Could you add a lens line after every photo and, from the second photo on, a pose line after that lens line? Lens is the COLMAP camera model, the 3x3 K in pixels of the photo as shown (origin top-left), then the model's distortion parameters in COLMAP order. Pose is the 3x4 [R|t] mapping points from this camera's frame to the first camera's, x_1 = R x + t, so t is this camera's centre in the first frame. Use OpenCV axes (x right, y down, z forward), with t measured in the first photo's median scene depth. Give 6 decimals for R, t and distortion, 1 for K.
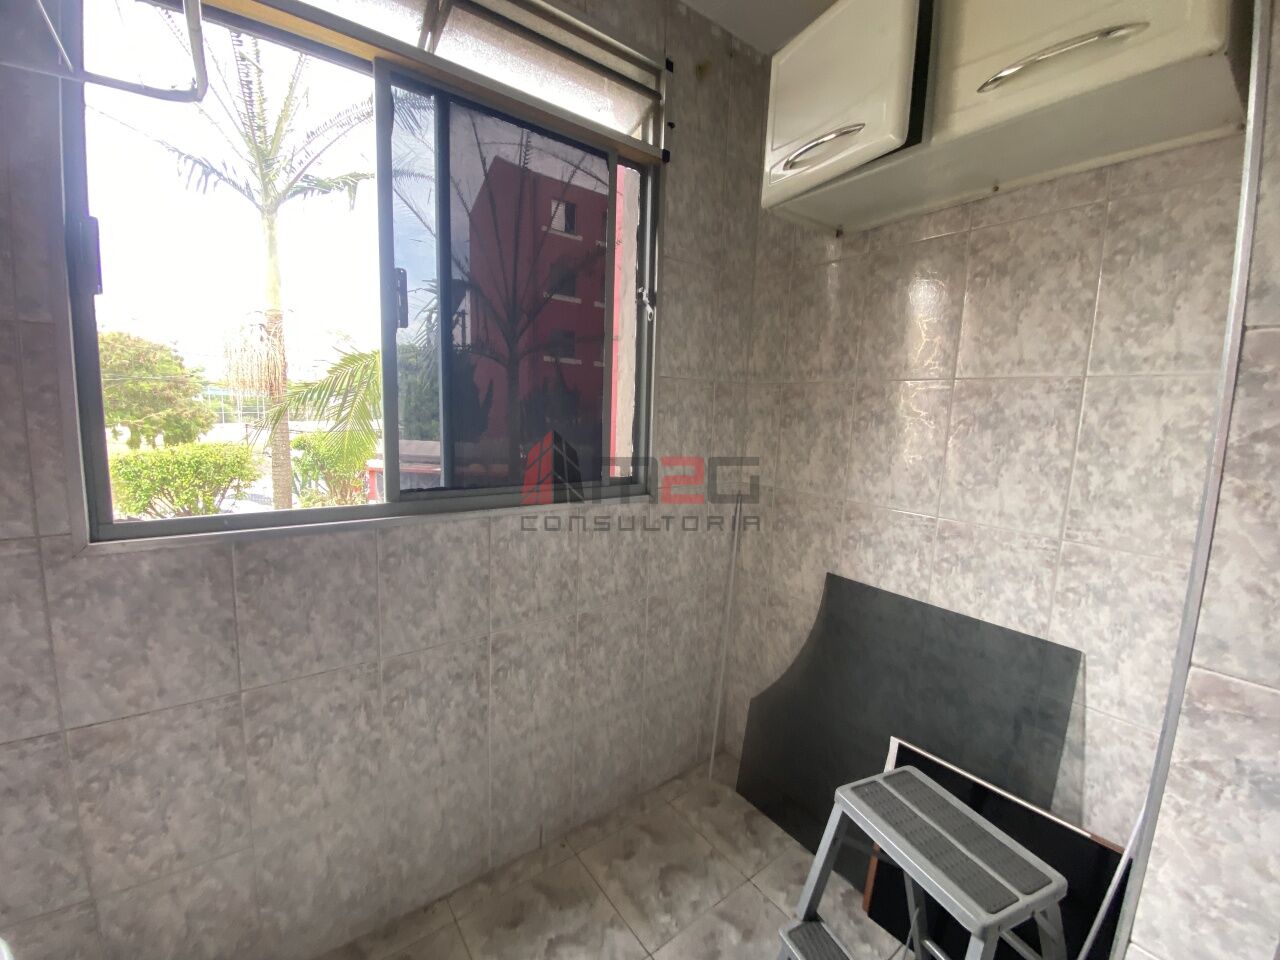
lens RADIAL K [[520.5, 0, 643.9], [0, 520.5, 475.6], [0, 0, 1]] dist [0.005563, -0.011763]
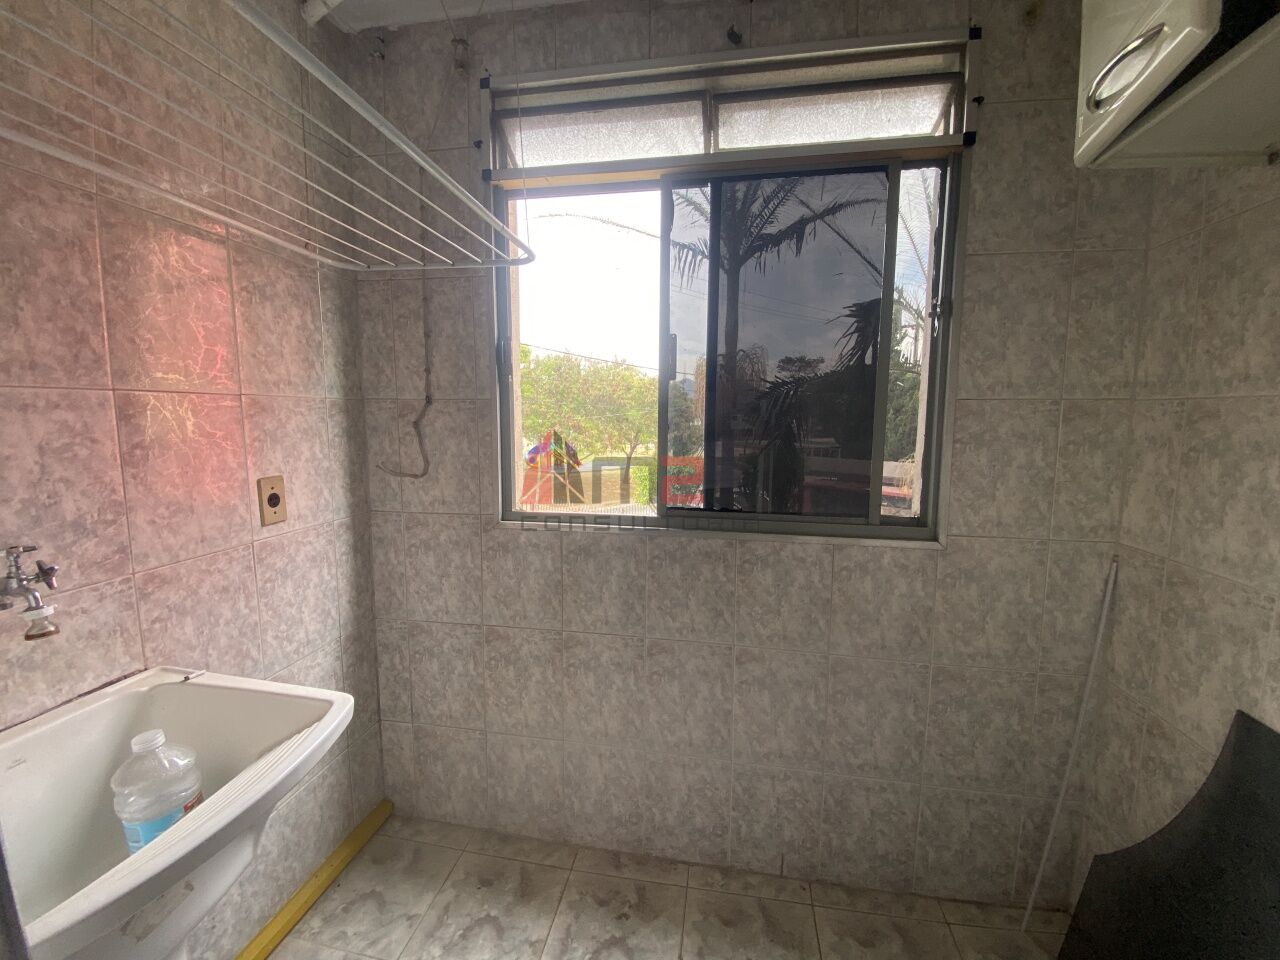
lens RADIAL K [[520.5, 0, 637.7], [0, 520.5, 474.0], [0, 0, 1]] dist [0.005563, -0.011763]
pose [[0.677924, 0.047690, -0.733584, 0.310769], [-0.075666, 0.997120, -0.005102, -0.031720], [0.731228, 0.058966, 0.679580, 0.074973]]
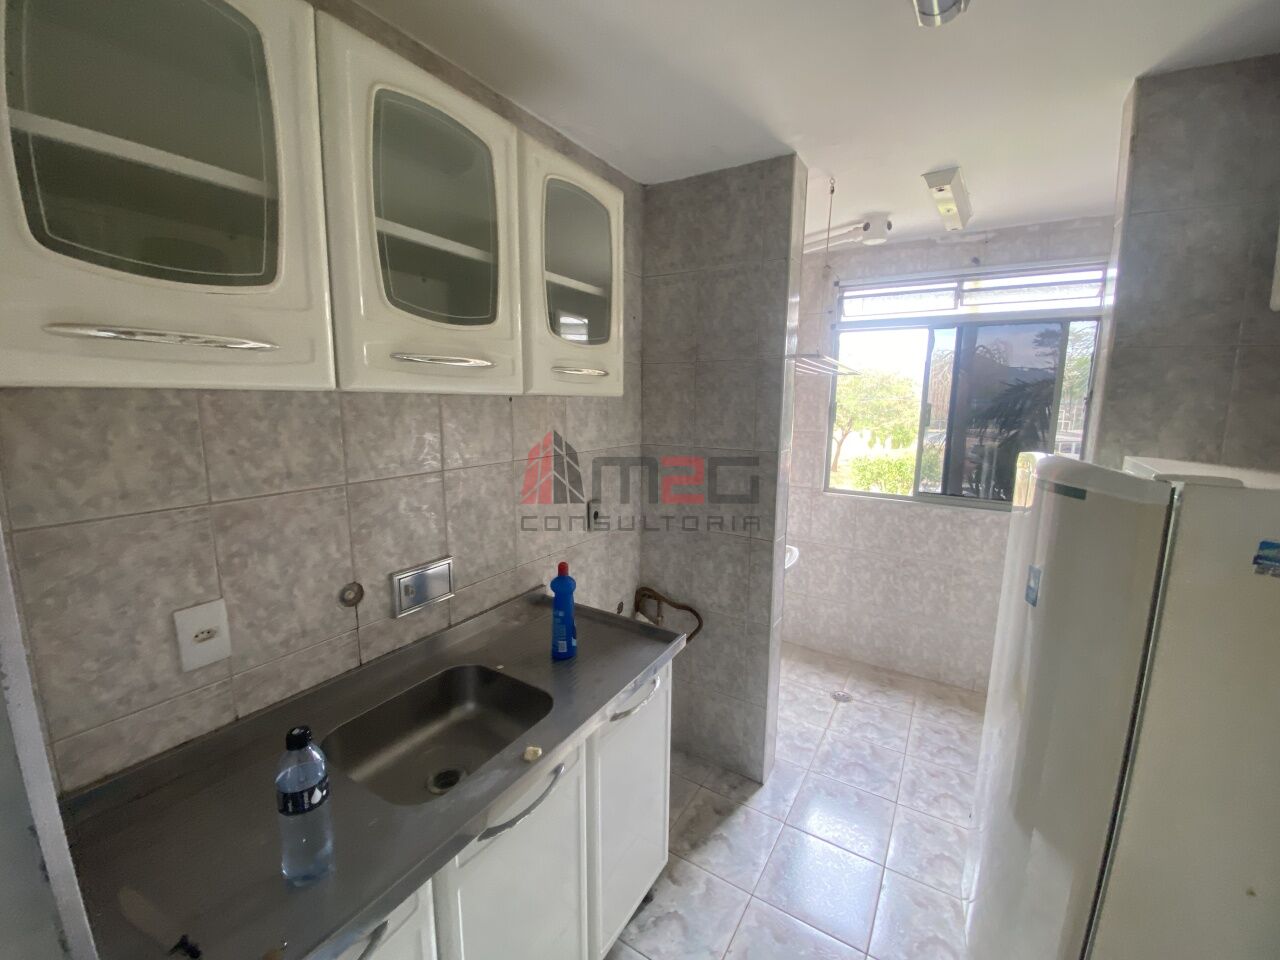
lens RADIAL K [[520.5, 0, 631.2], [0, 520.5, 473.5], [0, 0, 1]] dist [0.005563, -0.011763]
pose [[0.347480, 0.104780, -0.931815, 1.044492], [-0.118454, 0.990681, 0.067227, -0.046644], [0.930175, 0.087017, 0.356654, -0.891480]]
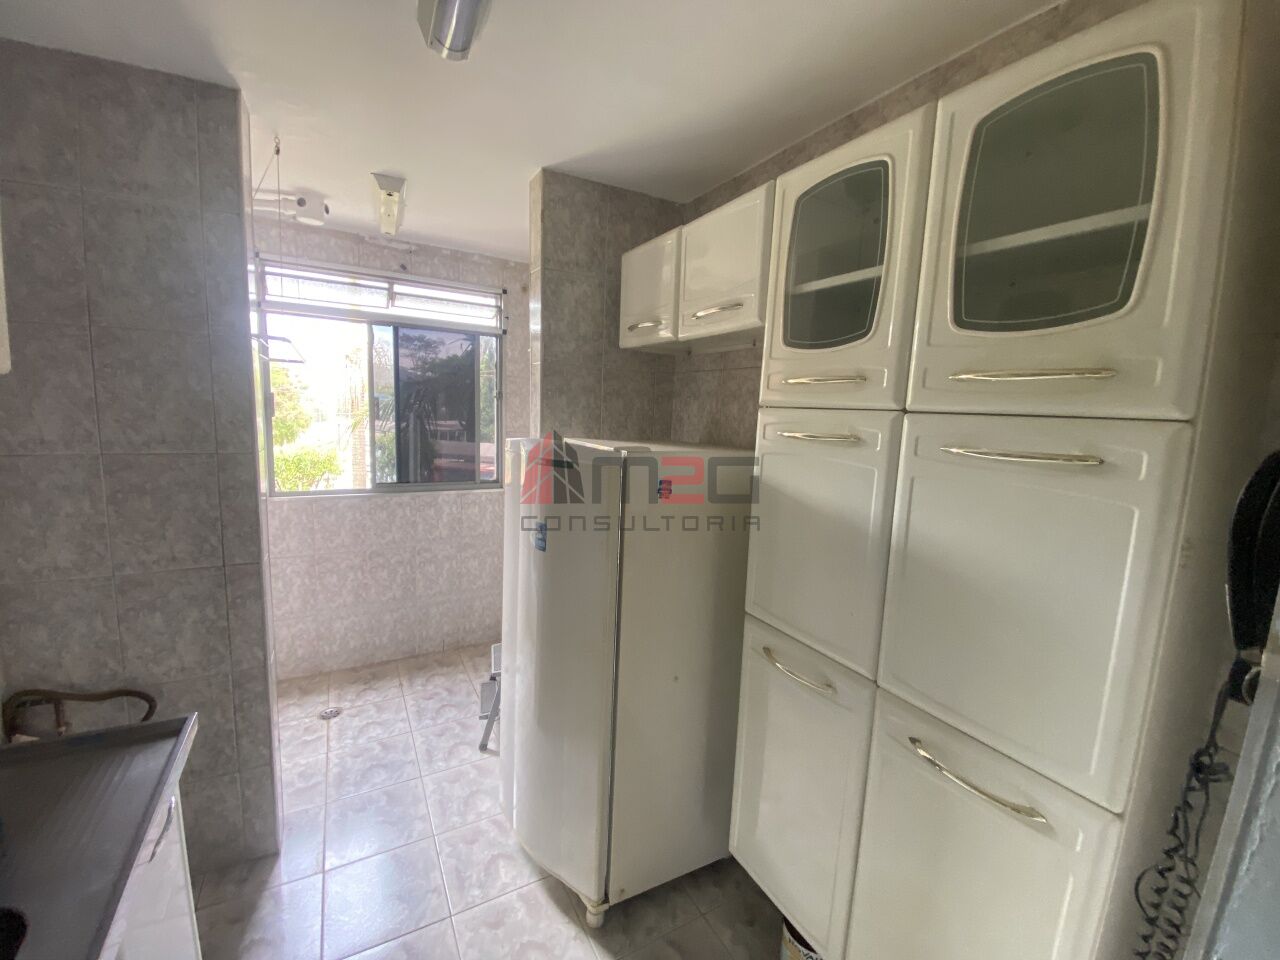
lens RADIAL K [[520.5, 0, 647.3], [0, 520.5, 473.8], [0, 0, 1]] dist [0.005563, -0.011763]
pose [[0.992817, 0.021975, -0.117605, 0.877081], [-0.022644, 0.999734, -0.004360, -0.027474], [0.117478, 0.006992, 0.993051, -1.047350]]
